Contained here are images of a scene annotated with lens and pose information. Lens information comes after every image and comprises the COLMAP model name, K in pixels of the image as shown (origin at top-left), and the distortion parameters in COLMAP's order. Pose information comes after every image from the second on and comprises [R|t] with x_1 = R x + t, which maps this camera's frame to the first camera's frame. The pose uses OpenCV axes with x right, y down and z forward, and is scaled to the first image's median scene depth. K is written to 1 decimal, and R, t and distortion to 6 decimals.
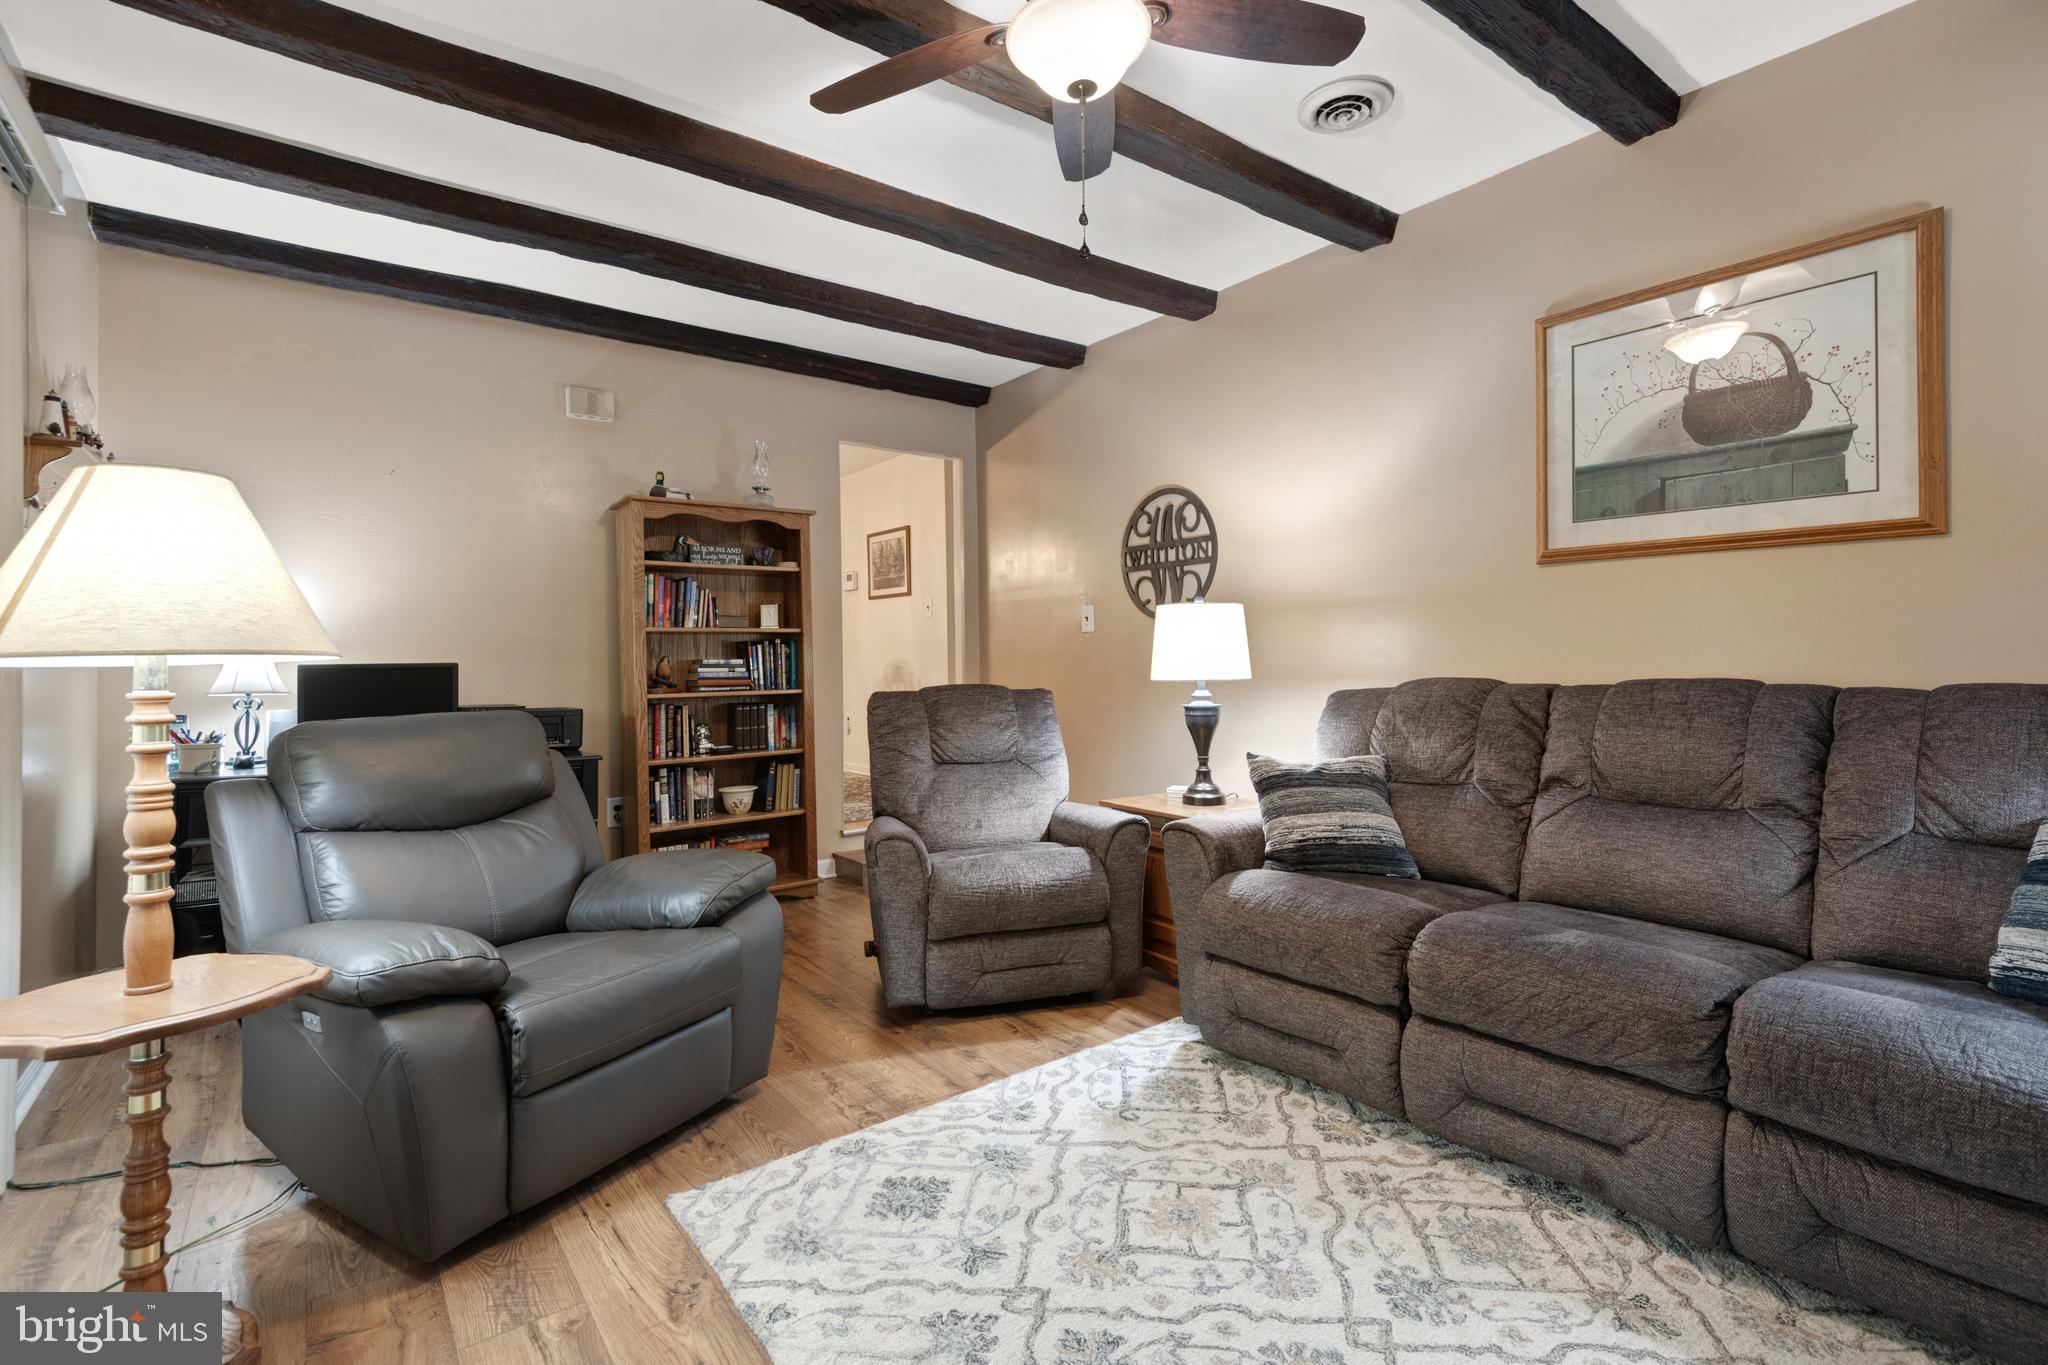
lens RADIAL K [[946.6, 0, 1029.6], [0, 946.6, 669.0], [0, 0, 1]] dist [0.019314, -0.019305]
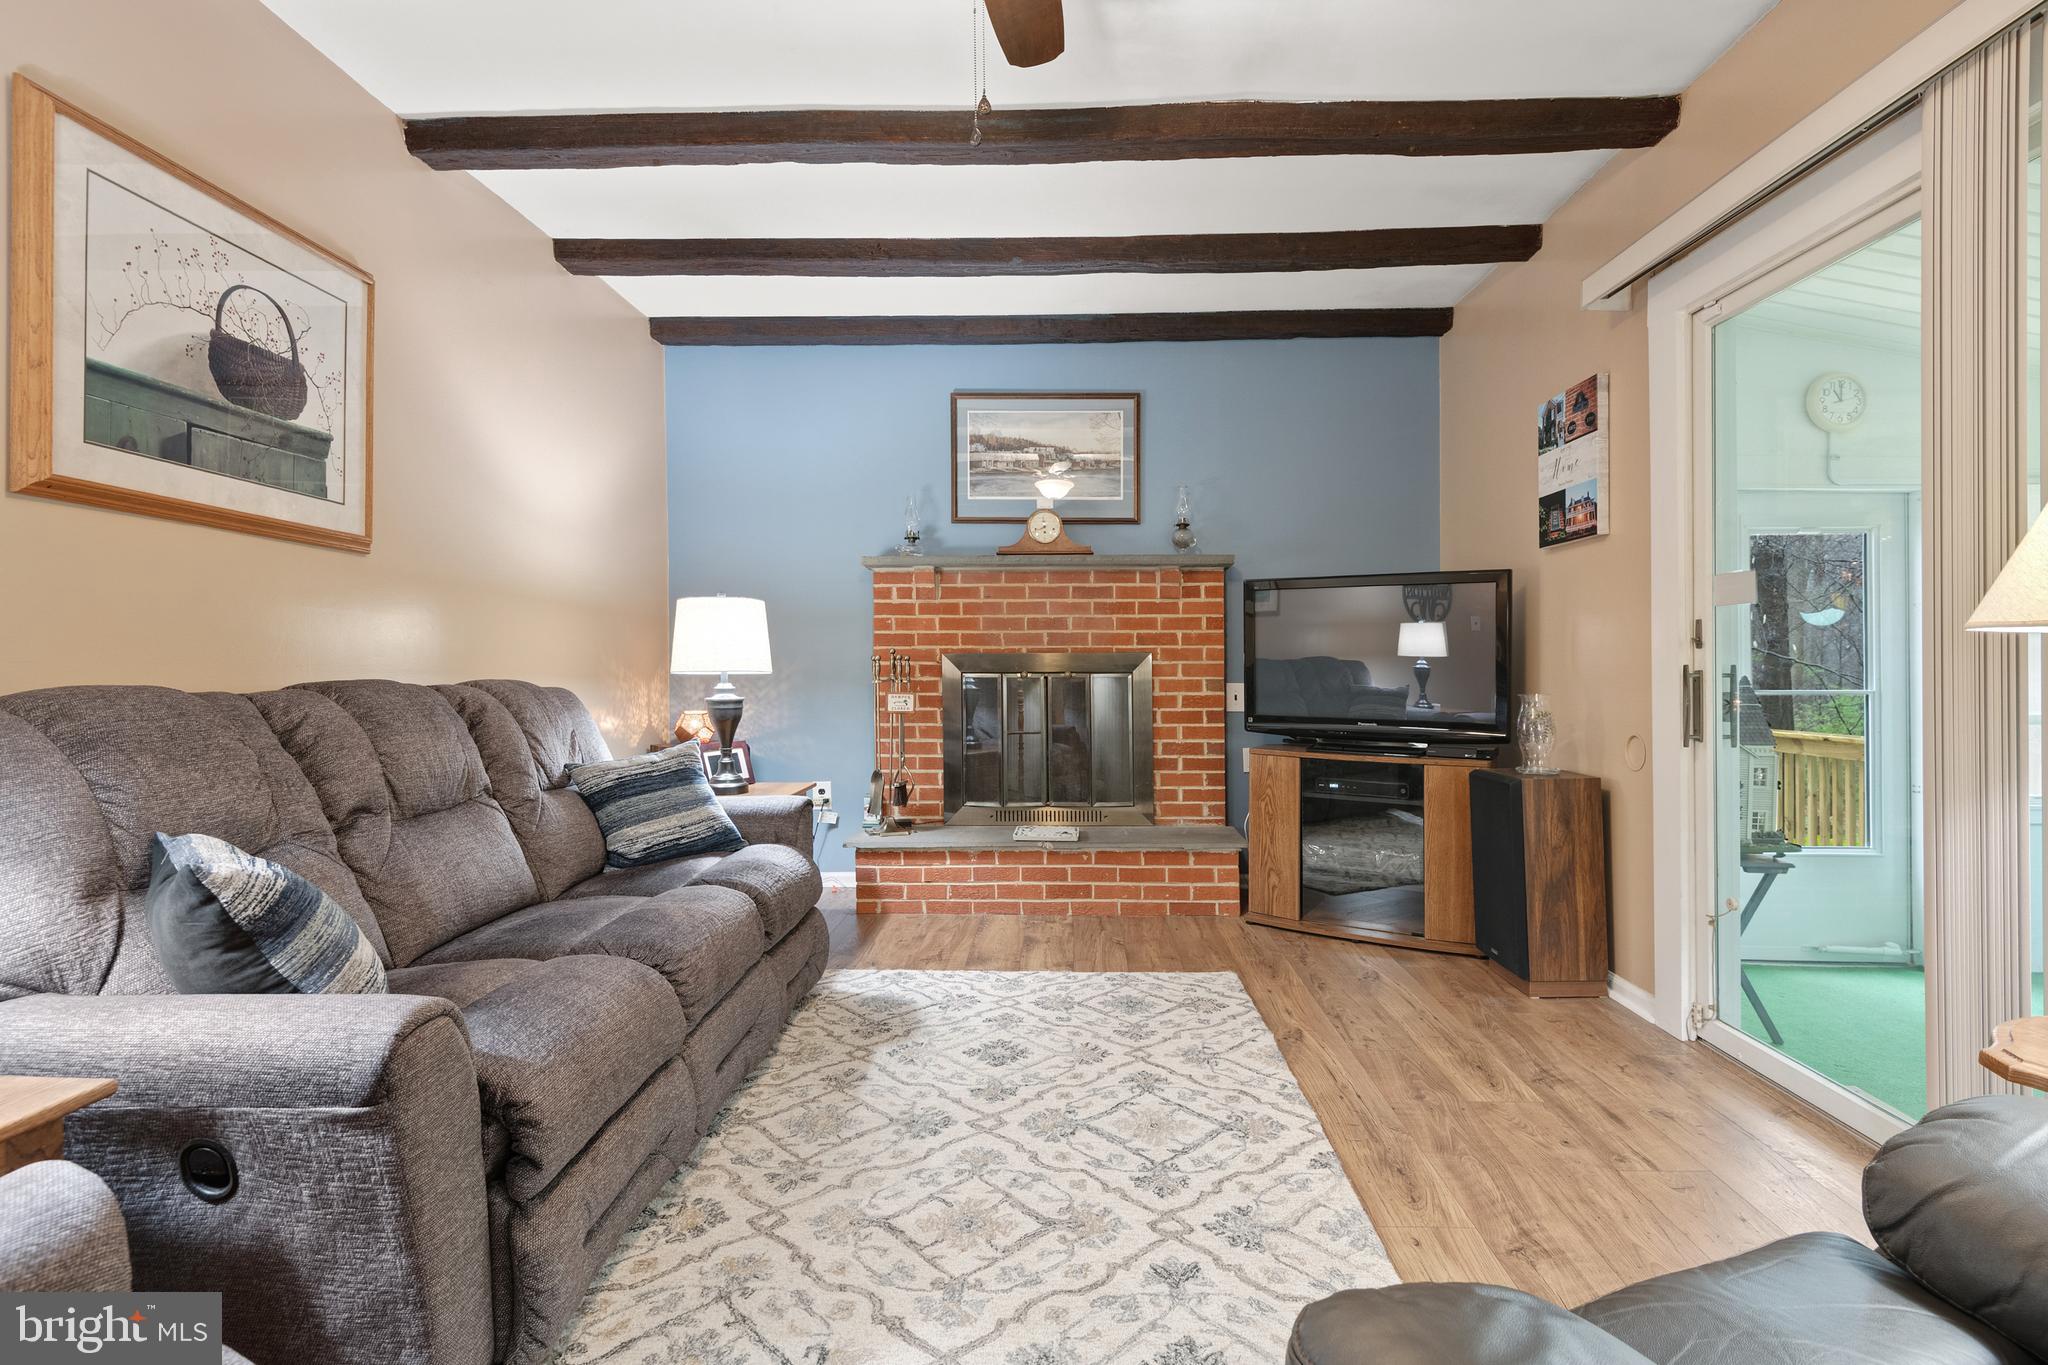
lens RADIAL K [[1112.8, 0, 1018.4], [0, 1112.8, 668.2], [0, 0, 1]] dist [-0.015495, -0.000691]
pose [[-0.792344, 0.010694, 0.609981, -0.514666], [0.014901, 0.999887, 0.001827, 0.007052], [-0.609893, 0.010537, -0.792414, 1.662909]]
